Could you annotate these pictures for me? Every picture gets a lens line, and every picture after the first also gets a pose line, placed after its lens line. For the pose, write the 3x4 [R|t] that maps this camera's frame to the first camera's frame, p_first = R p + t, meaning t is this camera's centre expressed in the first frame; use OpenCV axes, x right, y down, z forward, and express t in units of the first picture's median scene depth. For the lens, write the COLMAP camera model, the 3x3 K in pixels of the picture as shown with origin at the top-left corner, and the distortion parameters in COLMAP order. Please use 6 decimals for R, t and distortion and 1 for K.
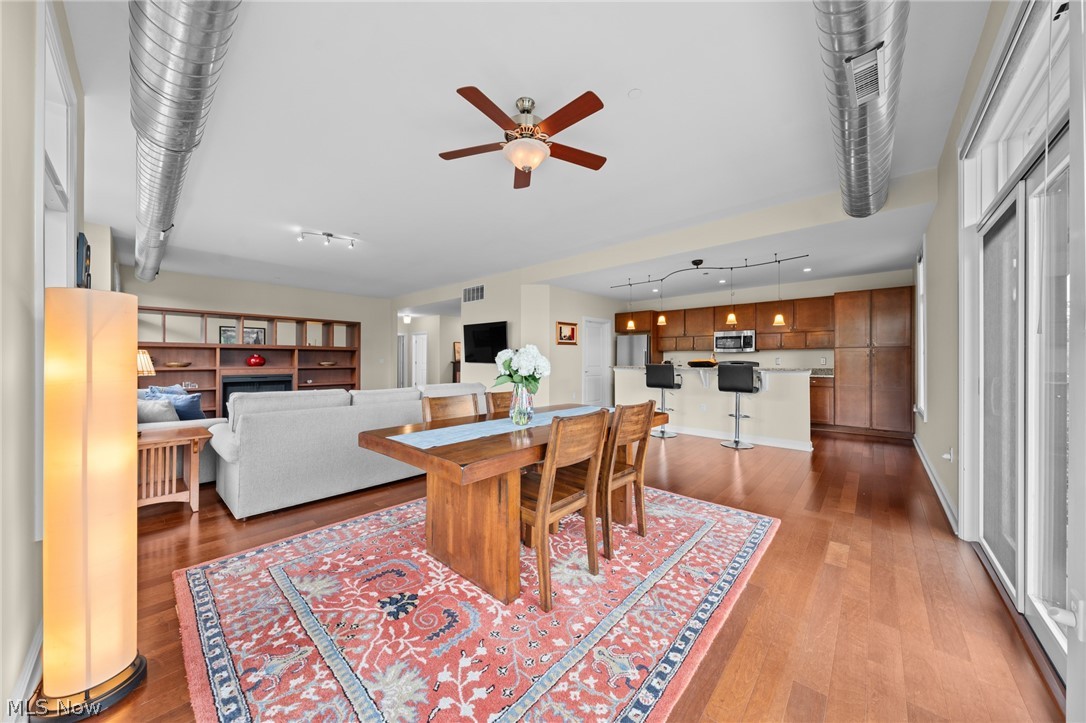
lens RADIAL K [[368.8, 0, 541.9], [0, 368.8, 358.5], [0, 0, 1]] dist [-0.001849, -0.000151]
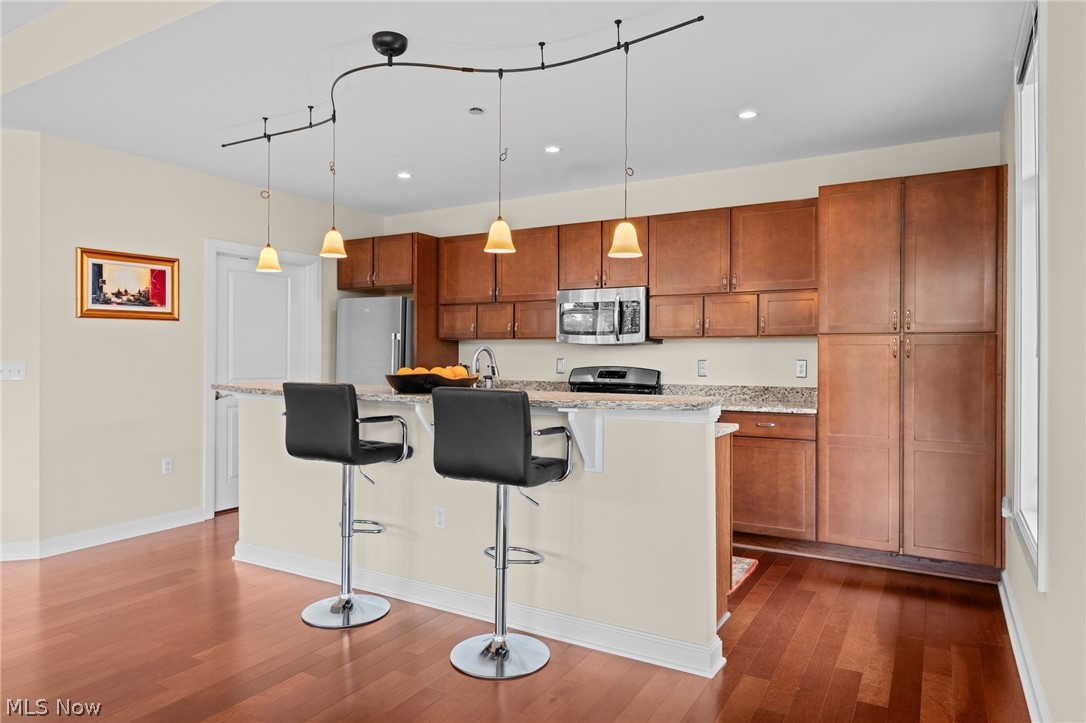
lens RADIAL K [[673.4, 0, 538.6], [0, 673.4, 355.1], [0, 0, 1]] dist [0.009928, 0.004467]
pose [[0.980086, 0.003365, 0.198546, 0.384745], [-0.004195, 0.999984, 0.003757, -0.009701], [-0.198530, -0.004515, 0.980084, 0.390992]]
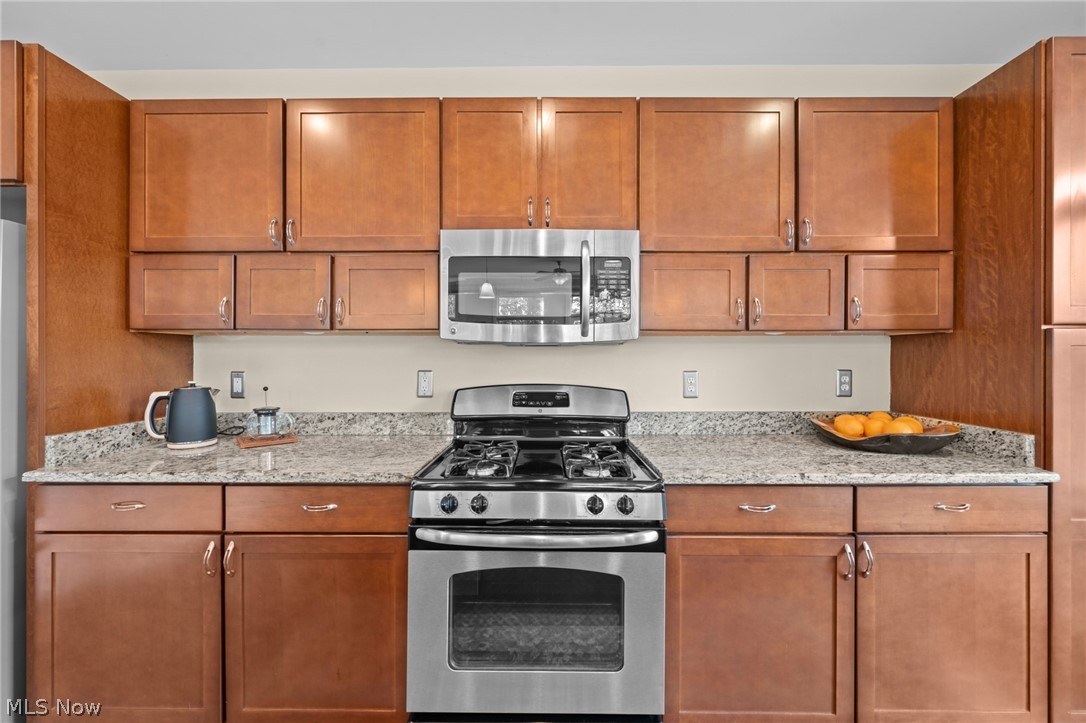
lens RADIAL K [[414.0, 0, 541.7], [0, 414.0, 354.9], [0, 0, 1]] dist [-0.005075, 0.000597]
pose [[0.743211, -0.001052, 0.669056, 0.457007], [-0.001513, 0.999994, 0.003252, -0.014082], [-0.669055, -0.003429, 0.743205, 1.014188]]
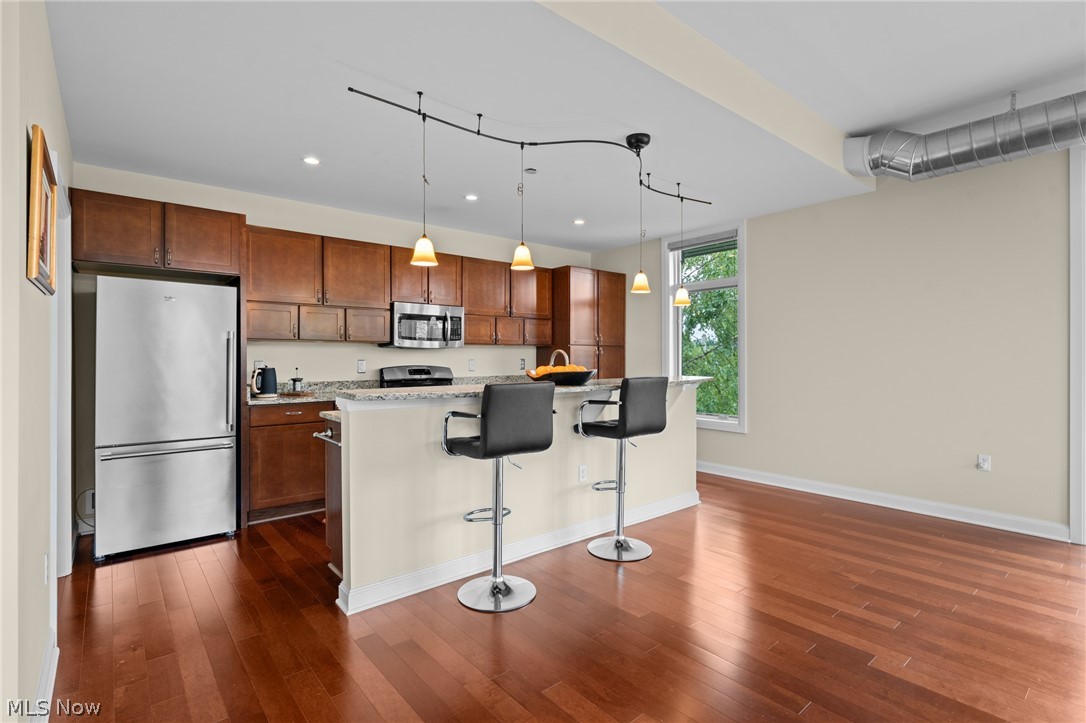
lens RADIAL K [[521.5, 0, 546.6], [0, 521.5, 362.8], [0, 0, 1]] dist [-0.001825, 0.000103]
pose [[0.130653, -0.014033, 0.991329, -0.173506], [-0.003596, 0.999887, 0.014628, -0.009903], [-0.991422, -0.005476, 0.130587, 0.912079]]
